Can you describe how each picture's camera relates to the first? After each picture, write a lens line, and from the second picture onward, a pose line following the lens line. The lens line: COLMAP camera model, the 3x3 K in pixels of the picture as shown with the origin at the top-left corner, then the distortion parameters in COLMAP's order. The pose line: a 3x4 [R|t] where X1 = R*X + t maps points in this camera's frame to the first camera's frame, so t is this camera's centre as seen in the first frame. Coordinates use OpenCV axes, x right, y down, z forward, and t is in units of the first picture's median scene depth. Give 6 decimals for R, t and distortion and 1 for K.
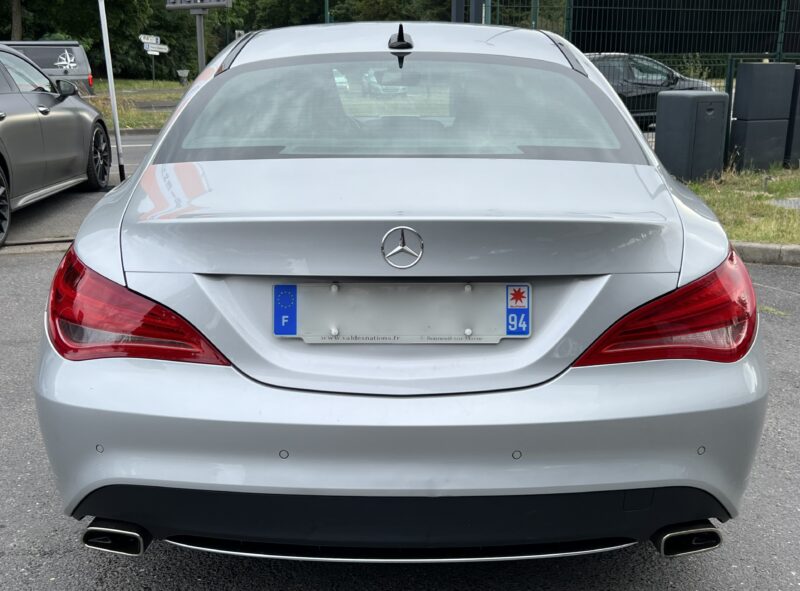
lens RADIAL K [[923.2, 0, 400.0], [0, 923.2, 295.5], [0, 0, 1]] dist [0.083751, -0.001633]
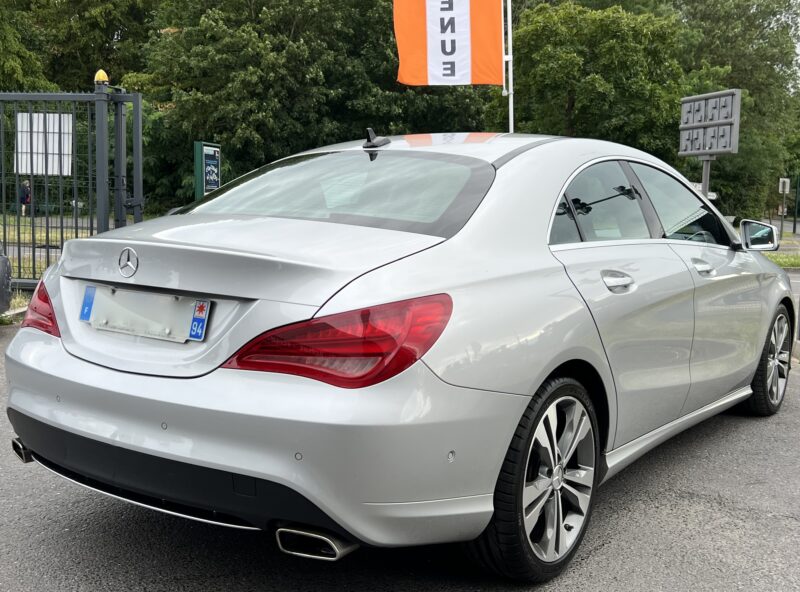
lens RADIAL K [[923.2, 0, 400.0], [0, 923.2, 296.0], [0, 0, 1]] dist [0.083751, -0.001633]
pose [[0.806153, 0.084433, -0.585652, 1.116852], [-0.175563, 0.979328, -0.100474, 0.064796], [0.565062, 0.183816, 0.804311, 0.100625]]
